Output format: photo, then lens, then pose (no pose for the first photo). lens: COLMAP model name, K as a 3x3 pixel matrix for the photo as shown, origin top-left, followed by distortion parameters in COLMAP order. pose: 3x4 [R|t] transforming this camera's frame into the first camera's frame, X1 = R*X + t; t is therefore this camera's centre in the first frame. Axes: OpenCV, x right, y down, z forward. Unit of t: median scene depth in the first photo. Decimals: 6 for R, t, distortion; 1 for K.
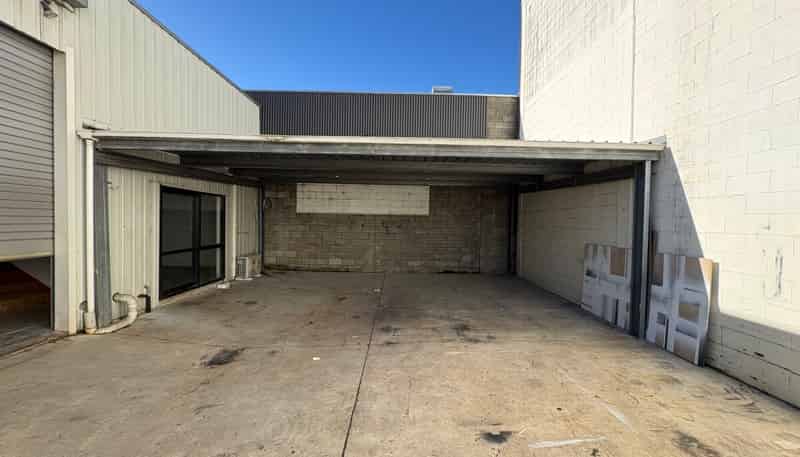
lens RADIAL K [[318.8, 0, 400.4], [0, 318.8, 228.7], [0, 0, 1]] dist [0.000249, 0.000232]
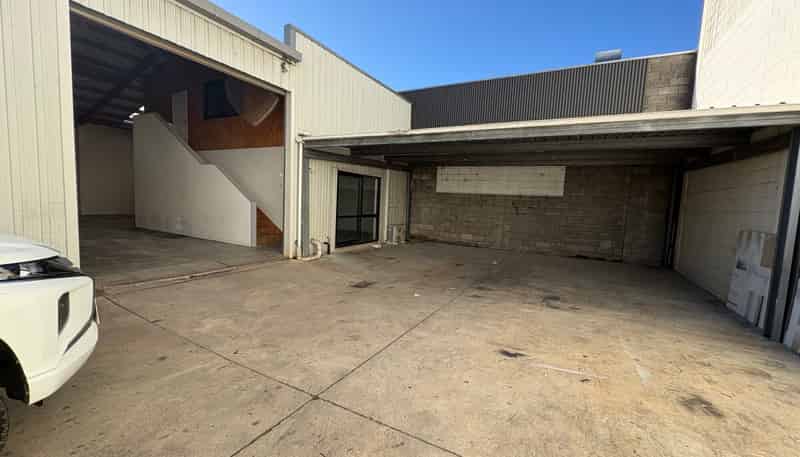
lens RADIAL K [[318.8, 0, 398.9], [0, 318.8, 229.9], [0, 0, 1]] dist [0.000249, 0.000232]
pose [[0.873529, 0.067524, -0.482067, 0.228645], [-0.042924, 0.997159, 0.061894, 0.036774], [0.484877, -0.033374, 0.873946, -0.163520]]
